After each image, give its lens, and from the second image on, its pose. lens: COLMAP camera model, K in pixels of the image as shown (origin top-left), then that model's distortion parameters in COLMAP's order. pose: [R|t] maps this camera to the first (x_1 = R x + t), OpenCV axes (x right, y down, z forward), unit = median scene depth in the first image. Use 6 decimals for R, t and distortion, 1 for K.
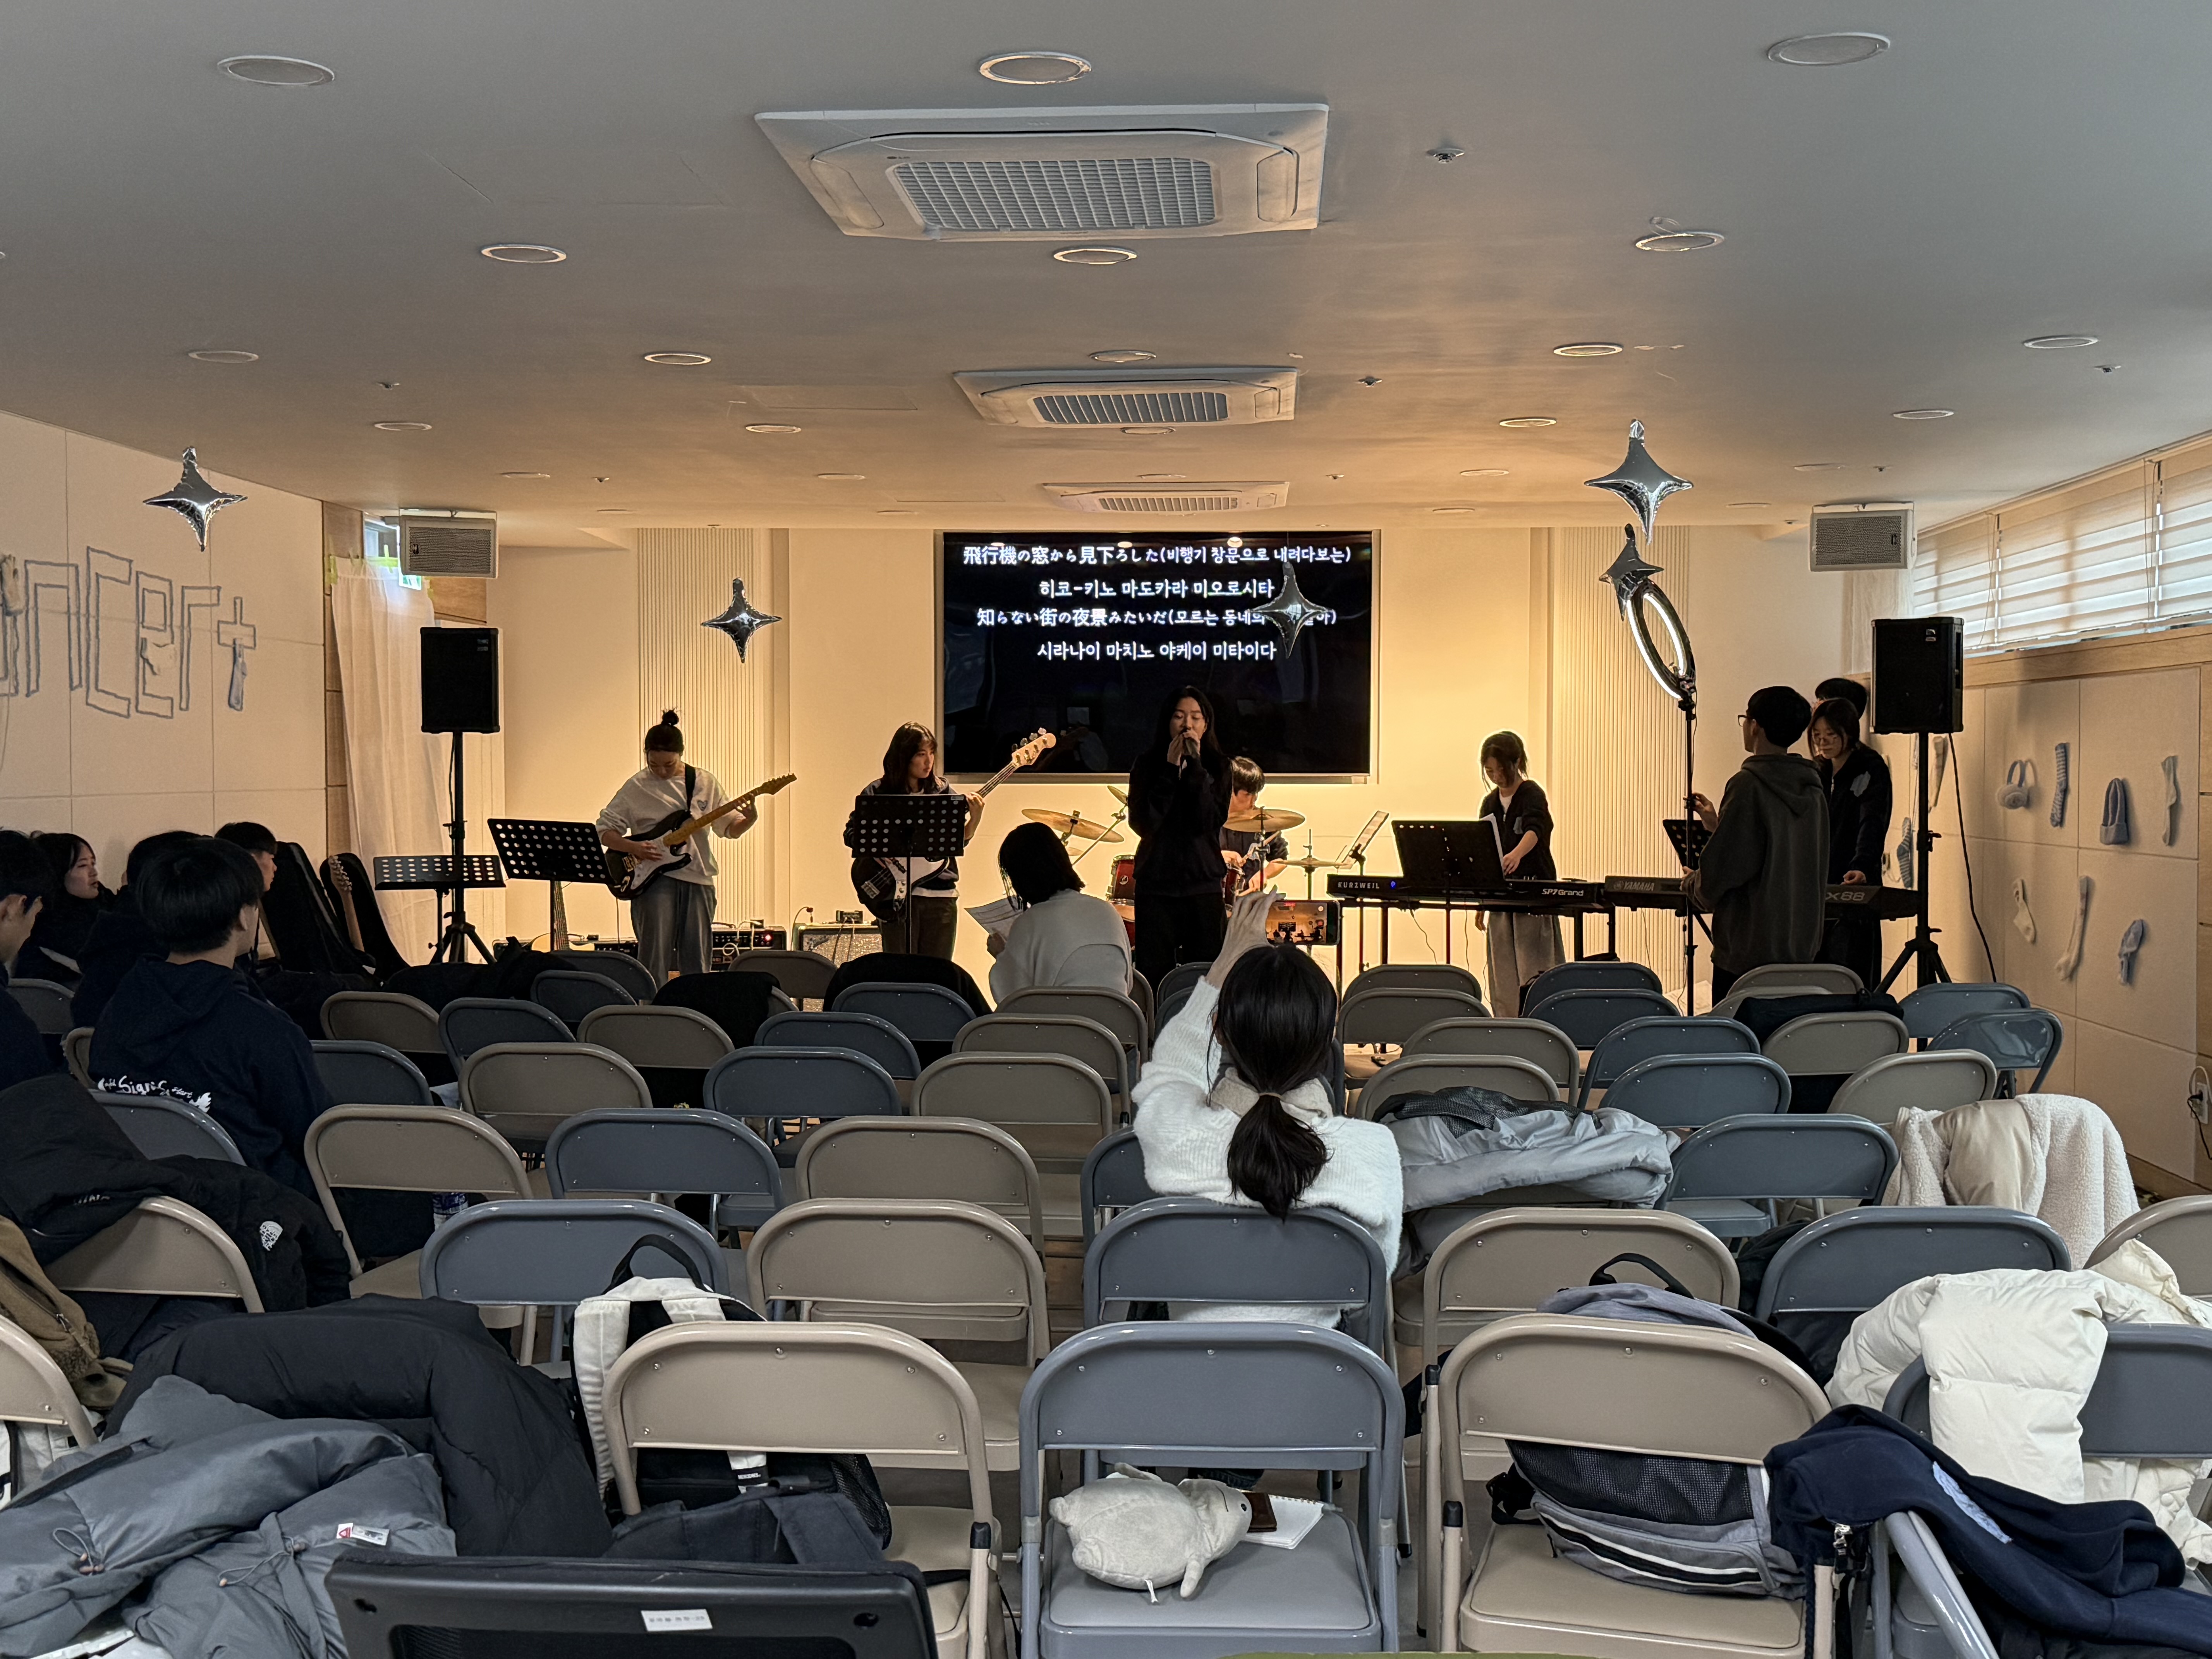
lens RADIAL K [[2724.8, 0, 1106.0], [0, 2724.8, 829.5], [0, 0, 1]] dist [0.135649, -0.059190]
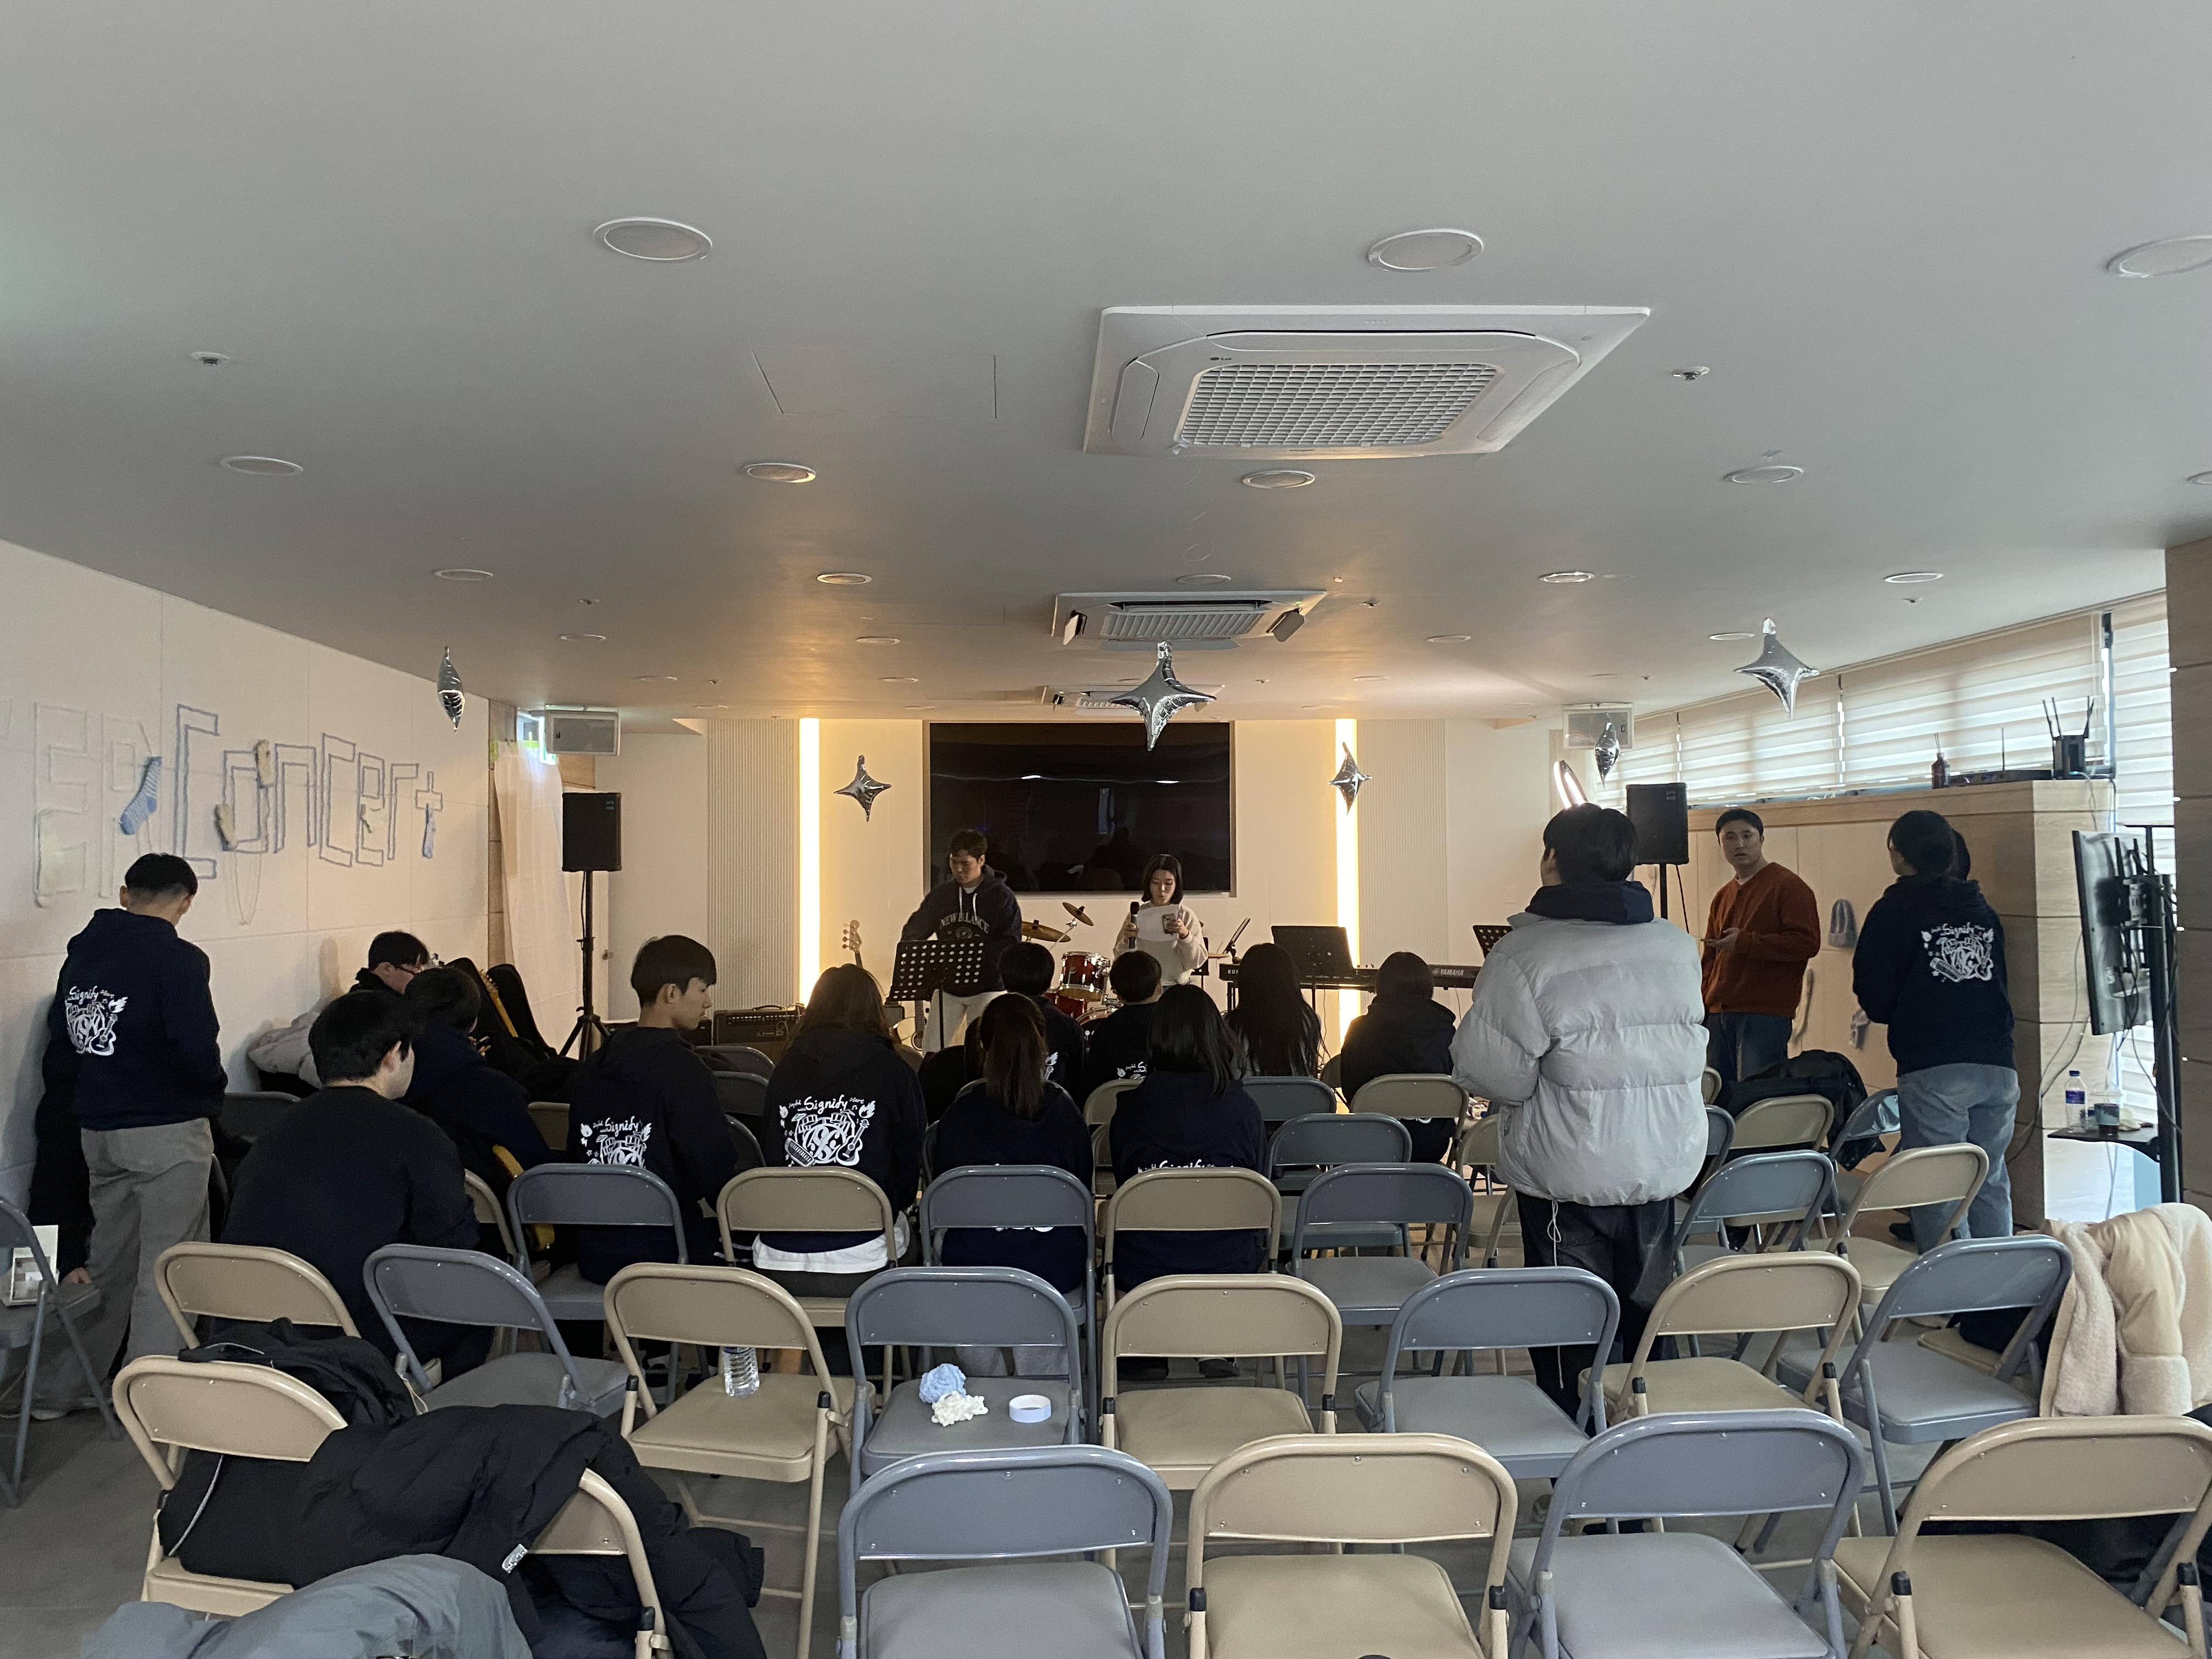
lens RADIAL K [[1649.9, 0, 1089.6], [0, 1649.9, 820.0], [0, 0, 1]] dist [0.023481, 0.004393]
pose [[0.992901, -0.005786, 0.118806, -0.092561], [0.011975, 0.998604, -0.051450, -0.016304], [-0.118343, 0.052507, 0.991584, 0.178030]]
